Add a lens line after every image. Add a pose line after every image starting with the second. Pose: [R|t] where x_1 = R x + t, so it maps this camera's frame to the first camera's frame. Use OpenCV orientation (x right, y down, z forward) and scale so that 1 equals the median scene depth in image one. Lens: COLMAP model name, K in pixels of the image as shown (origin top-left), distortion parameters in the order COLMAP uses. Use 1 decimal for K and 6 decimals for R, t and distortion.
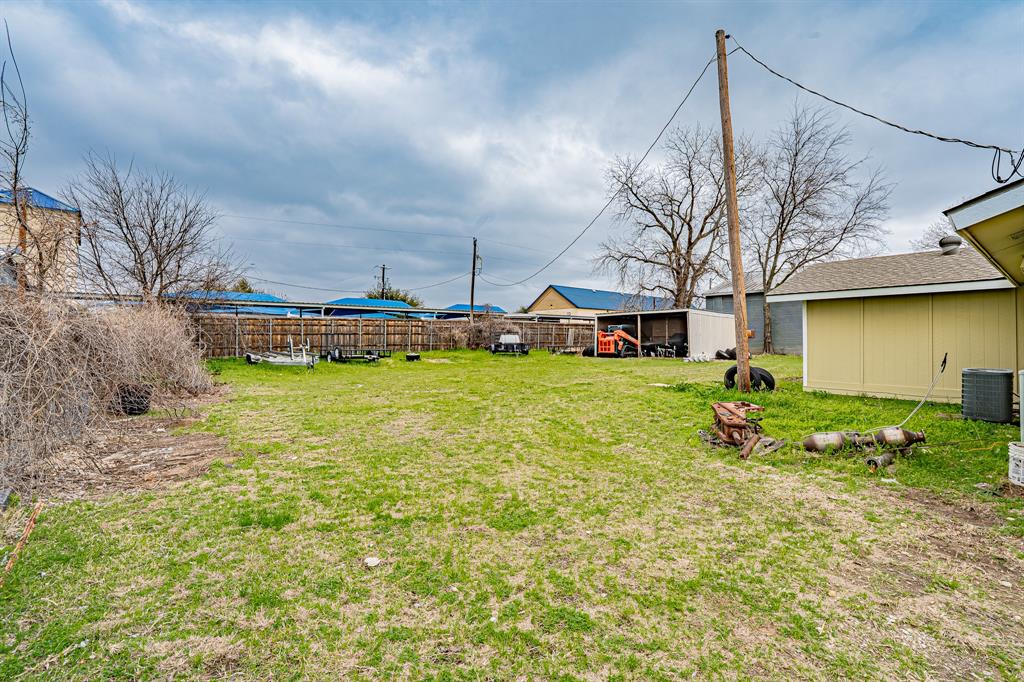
lens RADIAL K [[478.6, 0, 512.0], [0, 478.6, 341.0], [0, 0, 1]] dist [-0.075866, 0.028975]
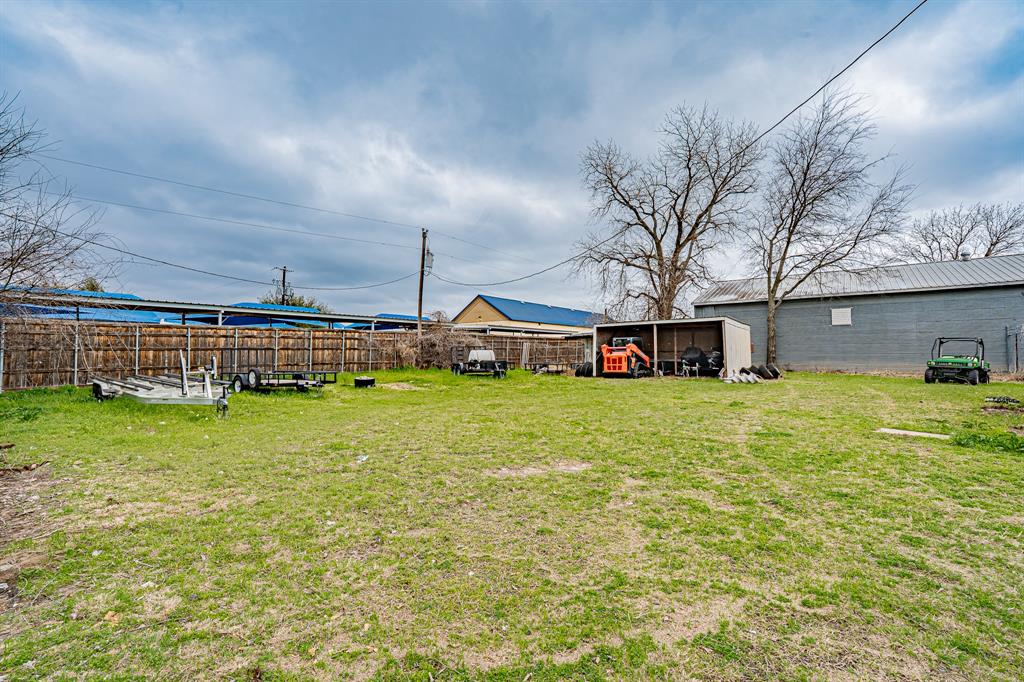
lens RADIAL K [[478.6, 0, 512.0], [0, 478.6, 341.0], [0, 0, 1]] dist [-0.075866, 0.028975]
pose [[0.975623, 0.001455, 0.219448, -0.135236], [0.005306, 0.999529, -0.030219, -0.003779], [-0.219388, 0.030647, 0.975156, 0.243102]]
